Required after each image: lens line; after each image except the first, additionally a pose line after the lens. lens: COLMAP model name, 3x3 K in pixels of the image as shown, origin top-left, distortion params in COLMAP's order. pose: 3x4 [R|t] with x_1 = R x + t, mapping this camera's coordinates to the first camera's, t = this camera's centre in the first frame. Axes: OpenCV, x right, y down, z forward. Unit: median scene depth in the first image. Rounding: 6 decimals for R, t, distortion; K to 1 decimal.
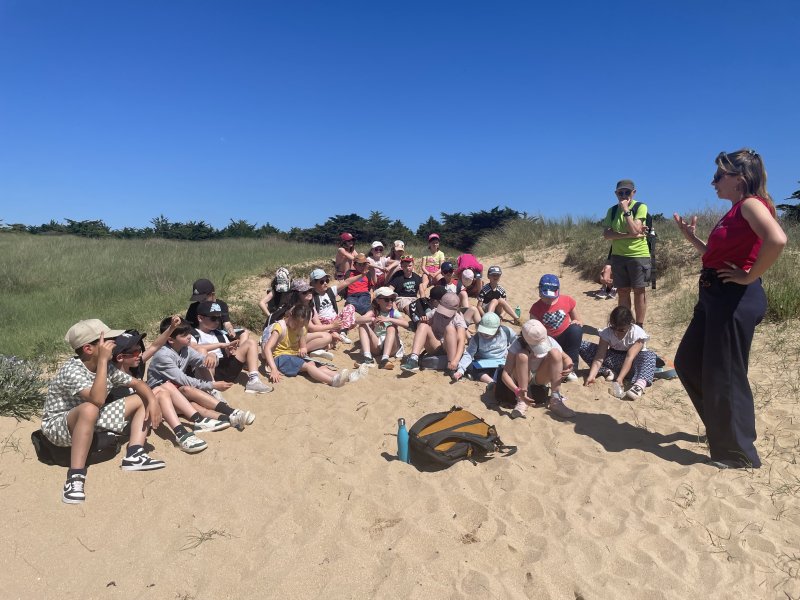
lens RADIAL K [[606.7, 0, 400.0], [0, 606.7, 300.0], [0, 0, 1]] dist [0.094106, -0.129306]
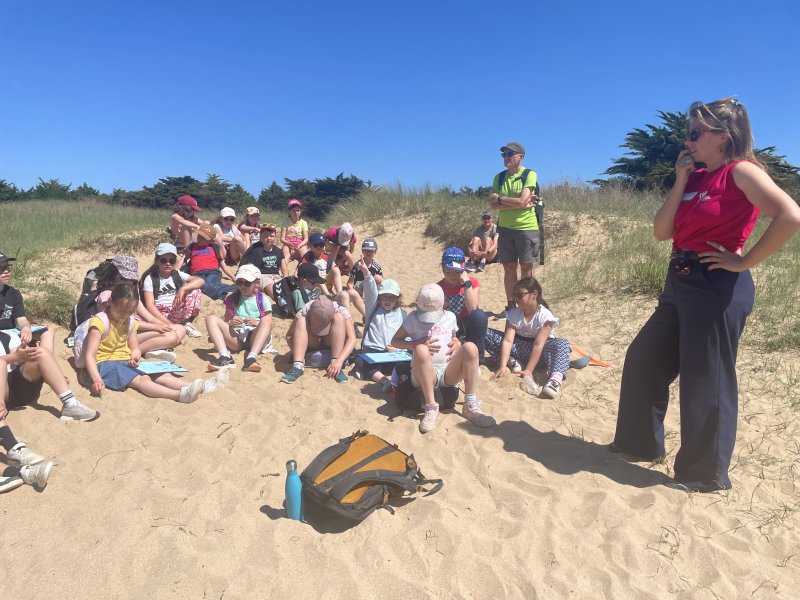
lens RADIAL K [[606.7, 0, 400.0], [0, 606.7, 300.0], [0, 0, 1]] dist [0.094106, -0.129306]
pose [[0.967884, -0.022415, 0.250397, -0.035420], [0.009240, 0.998516, 0.053667, -0.020730], [-0.251228, -0.049630, 0.966655, 0.208823]]
